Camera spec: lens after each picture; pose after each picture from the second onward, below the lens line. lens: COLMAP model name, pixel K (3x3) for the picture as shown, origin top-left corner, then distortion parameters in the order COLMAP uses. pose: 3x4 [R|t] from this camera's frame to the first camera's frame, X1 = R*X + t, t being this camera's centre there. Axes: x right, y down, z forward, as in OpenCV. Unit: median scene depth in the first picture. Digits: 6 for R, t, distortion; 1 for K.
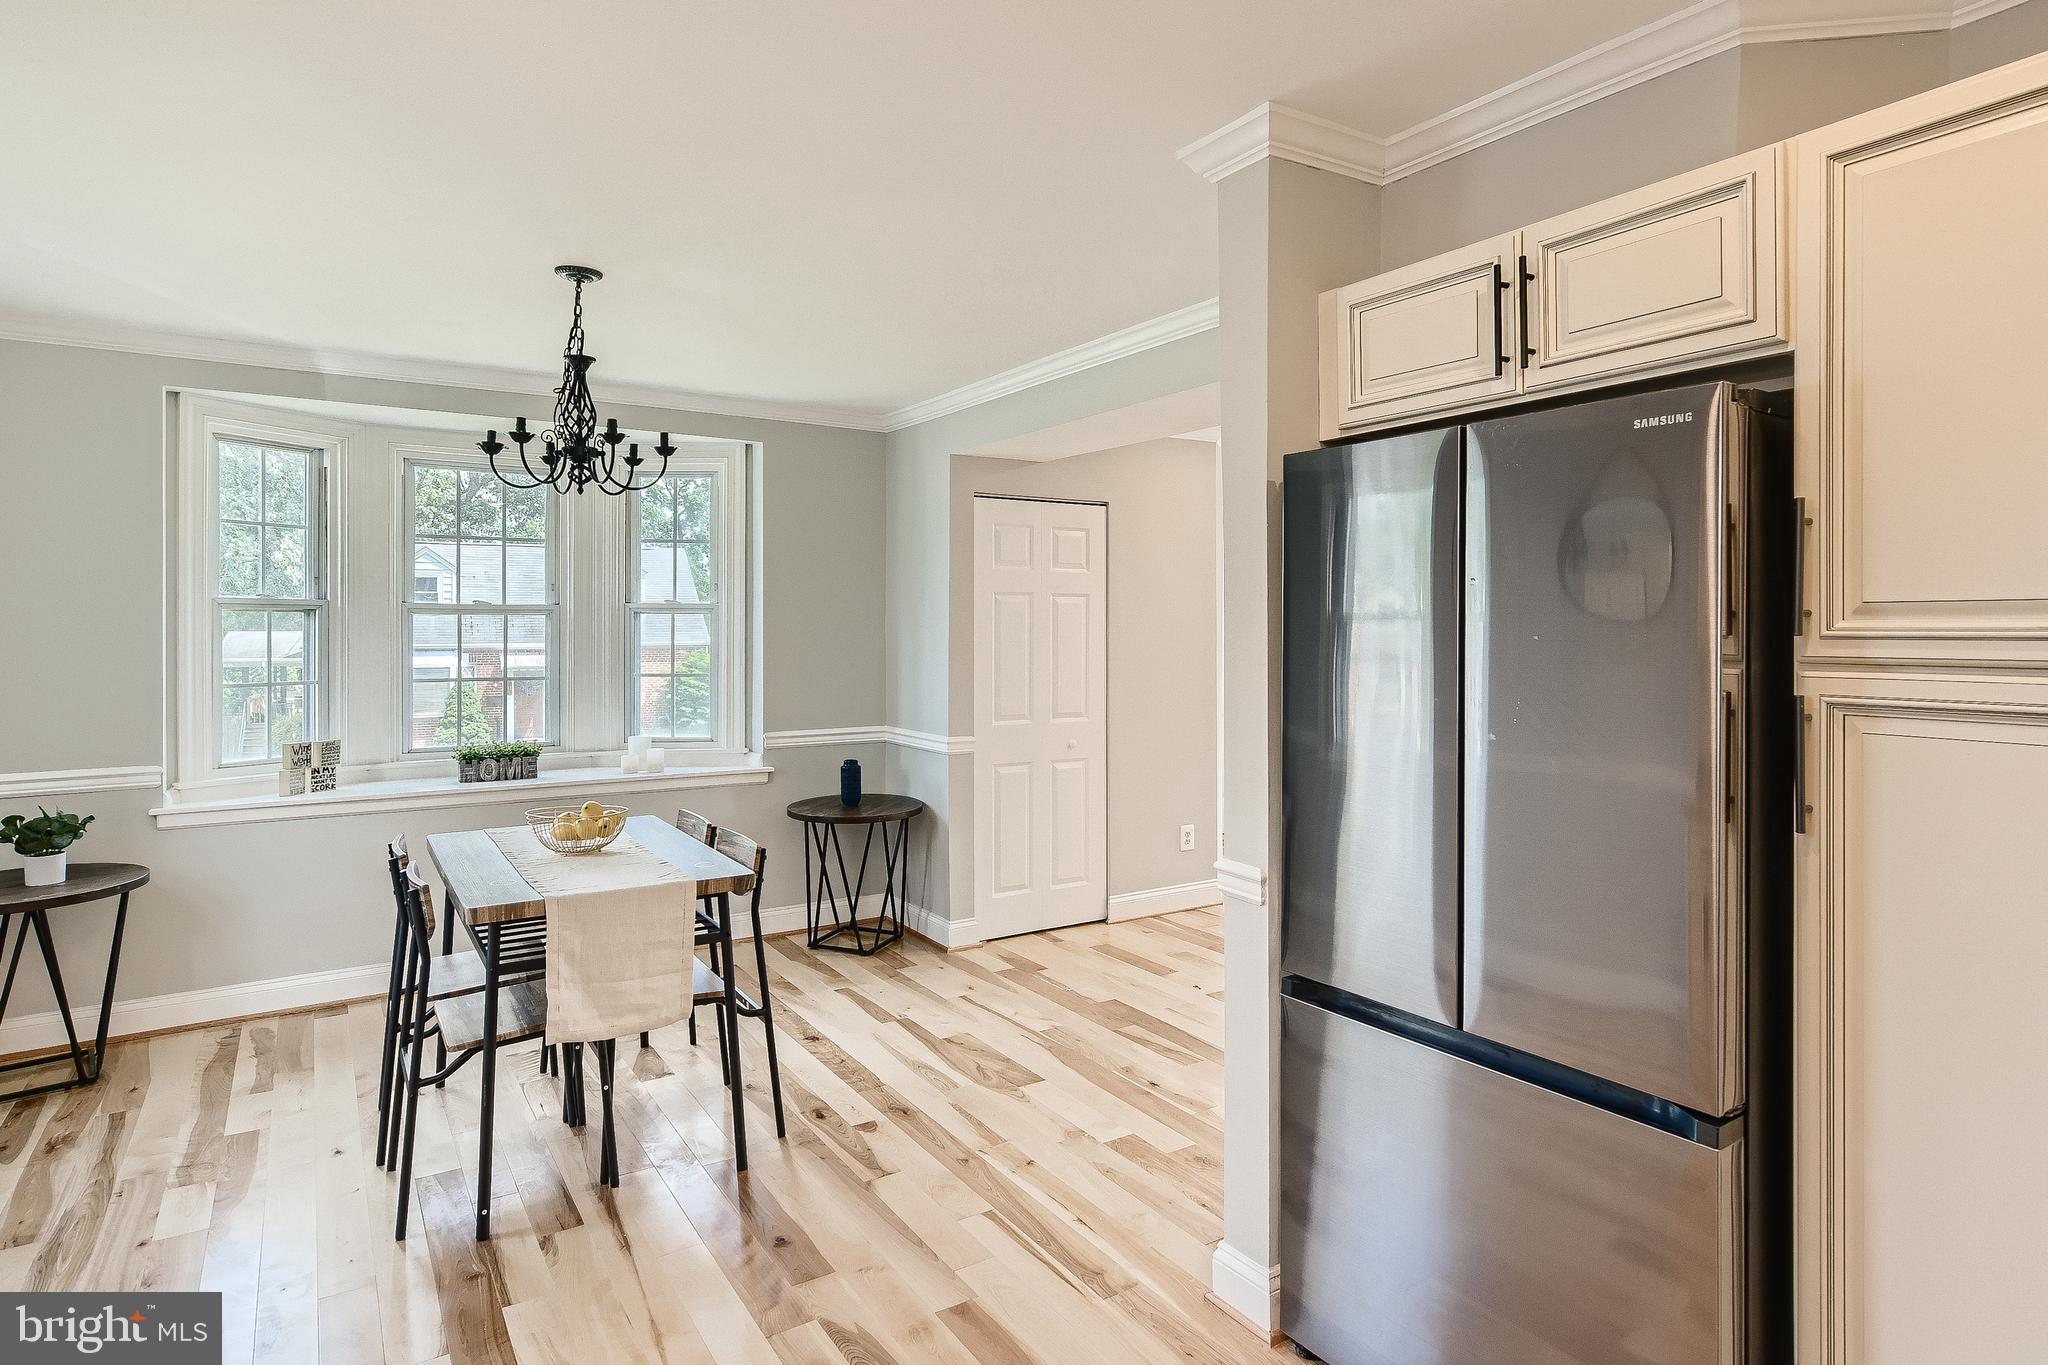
lens RADIAL K [[1112.5, 0, 1028.6], [0, 1112.5, 622.3], [0, 0, 1]] dist [0.000182, -0.000343]
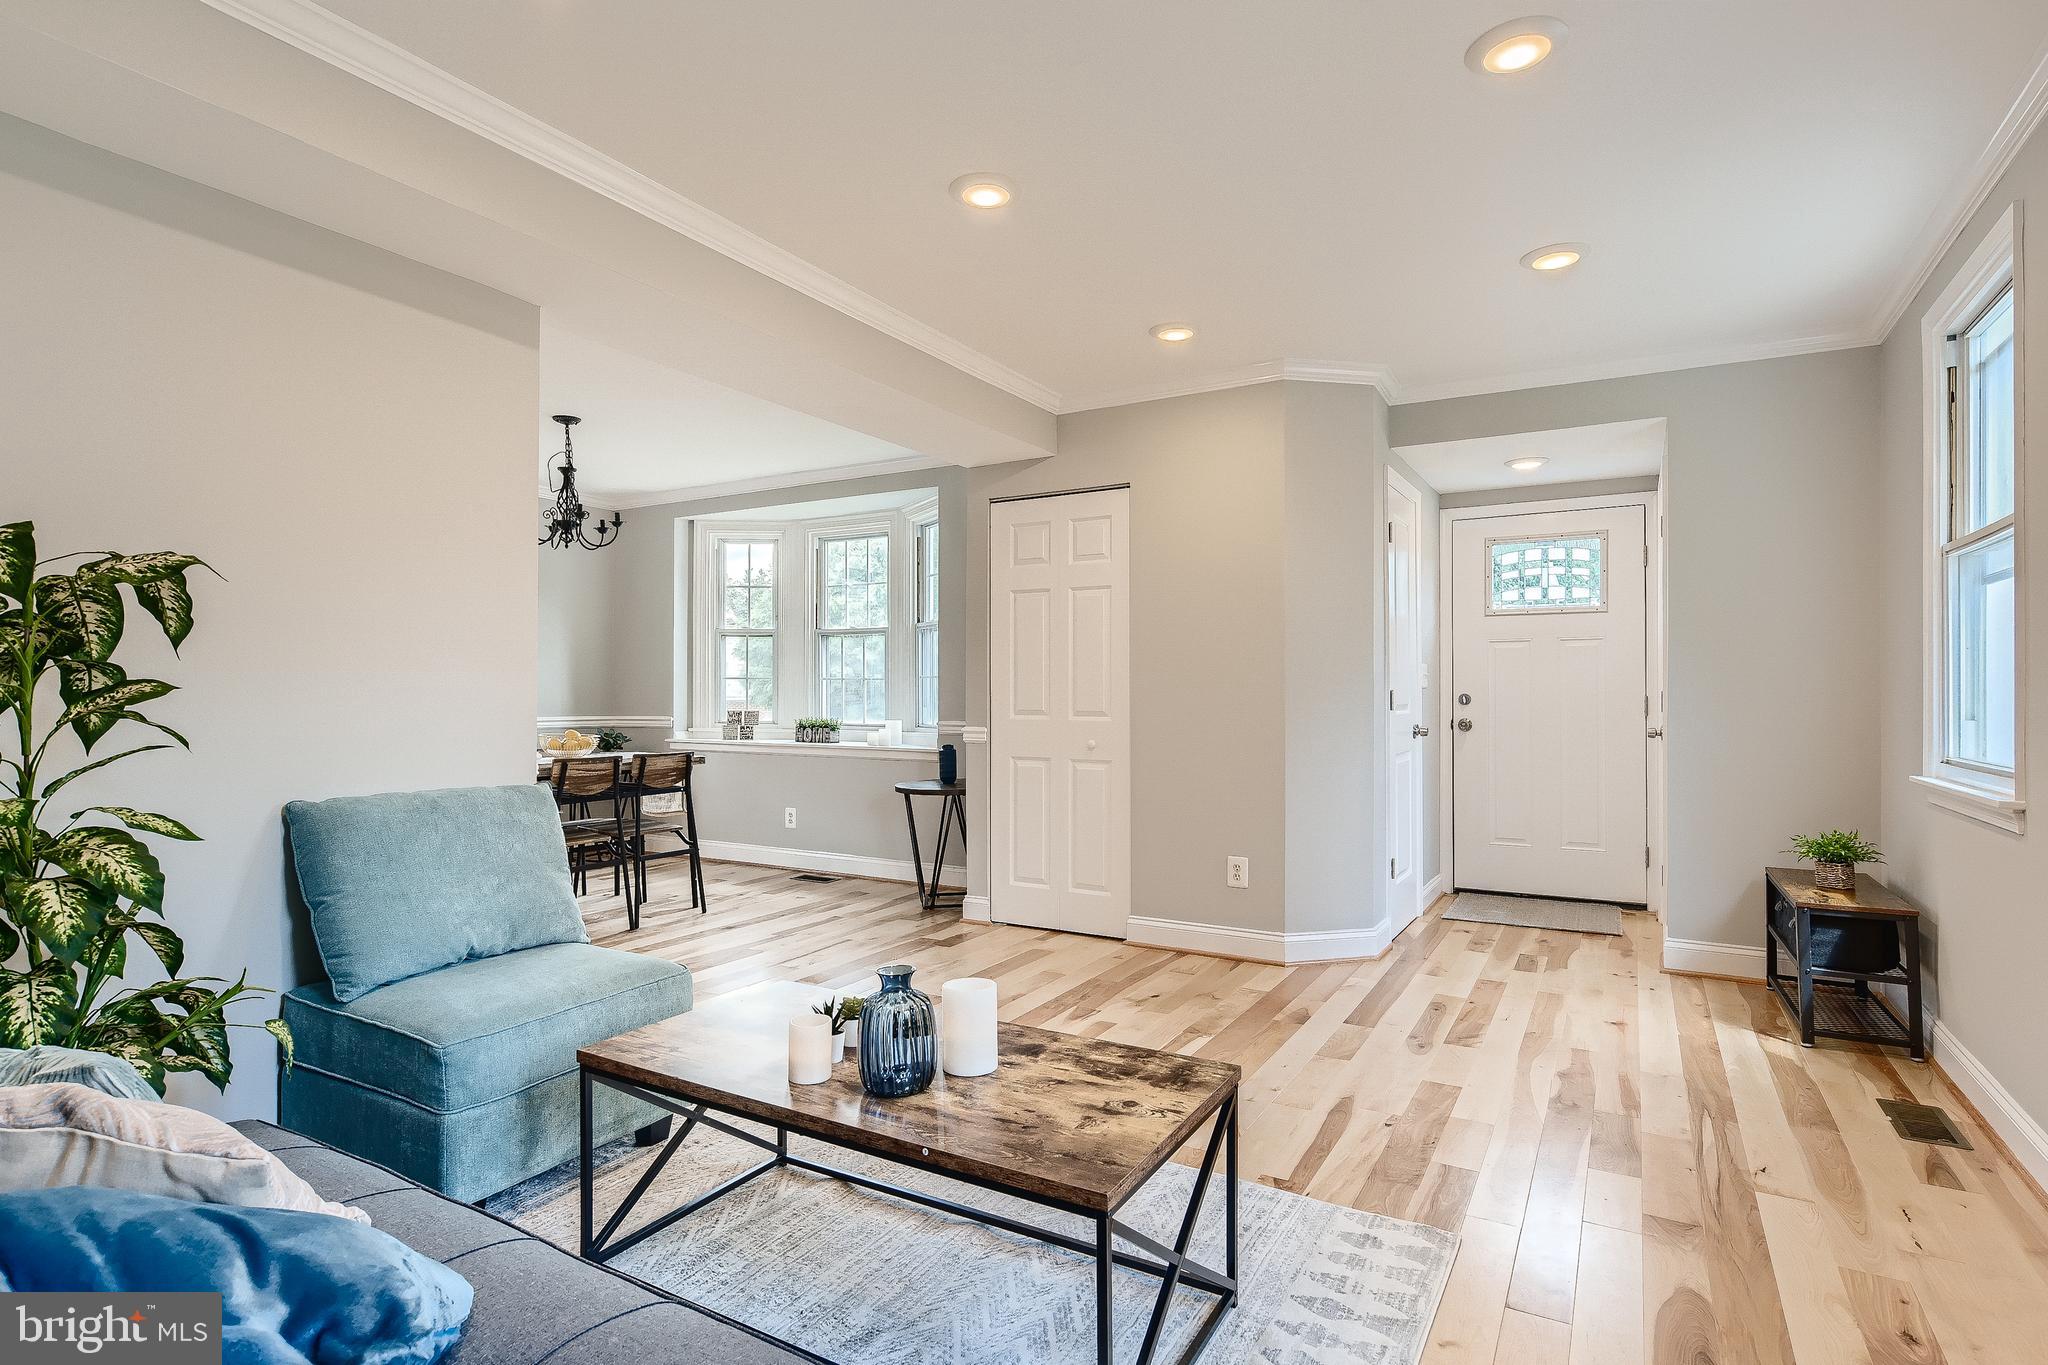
lens RADIAL K [[1040.4, 0, 1027.3], [0, 1040.4, 697.0], [0, 0, 1]] dist [-0.015851, 0.016013]
pose [[0.460217, 0.007714, -0.887773, 0.943821], [0.000789, 0.999958, 0.009098, 0.070267], [0.887806, -0.004888, 0.460192, 0.632337]]
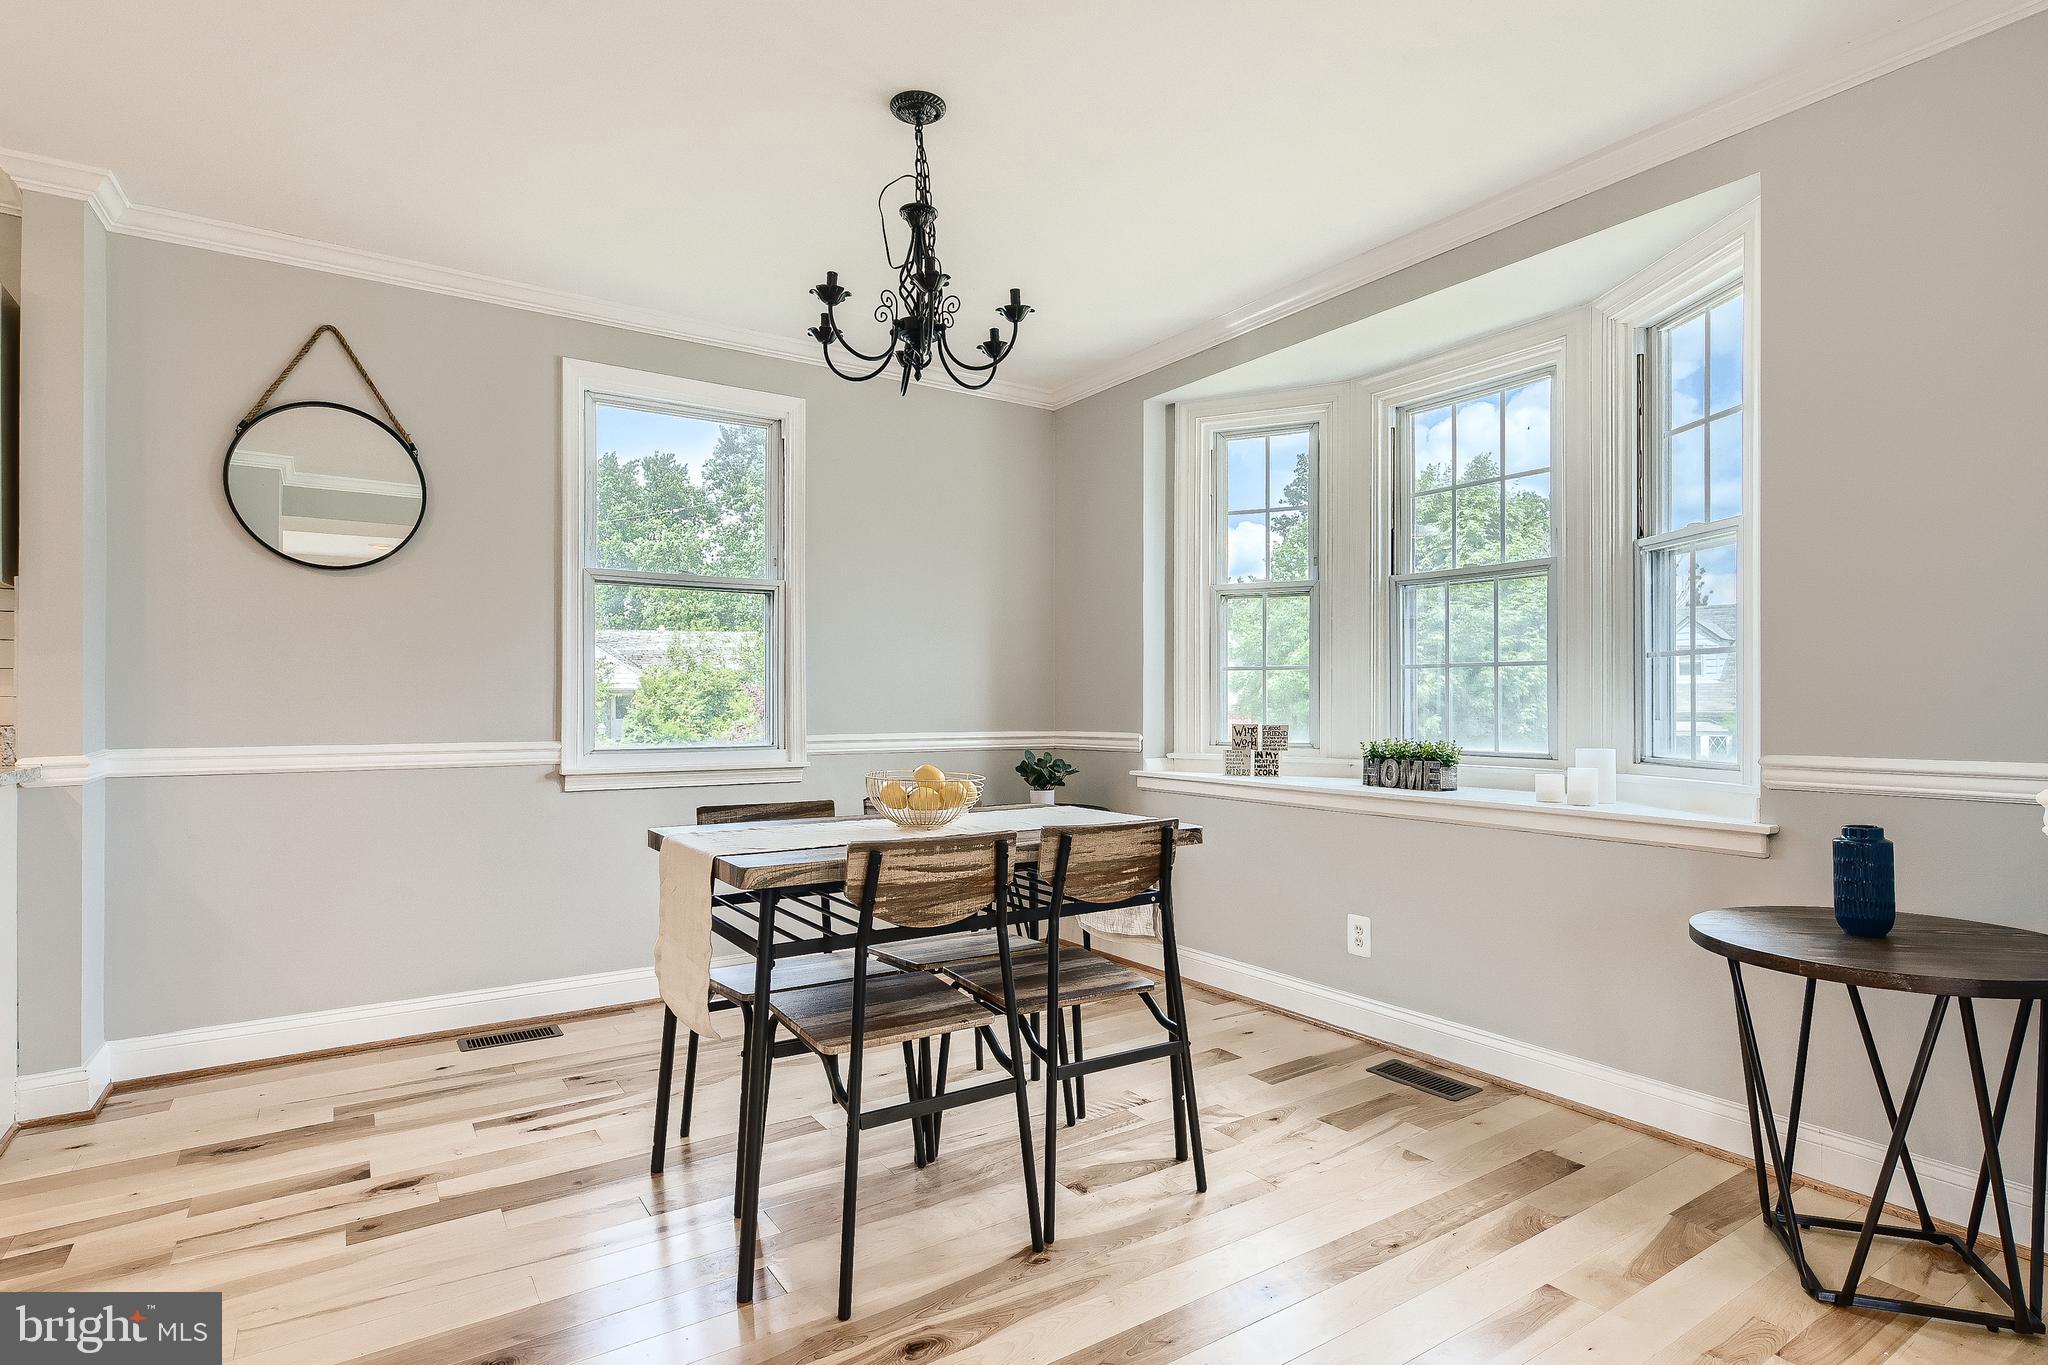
lens RADIAL K [[1040.4, 0, 1027.3], [0, 1040.4, 697.0], [0, 0, 1]] dist [-0.015851, 0.016013]
pose [[0.029708, -0.004145, -0.999550, 0.244891], [0.004007, 0.999984, -0.004028, 0.083821], [0.999551, -0.003885, 0.029724, 0.747122]]
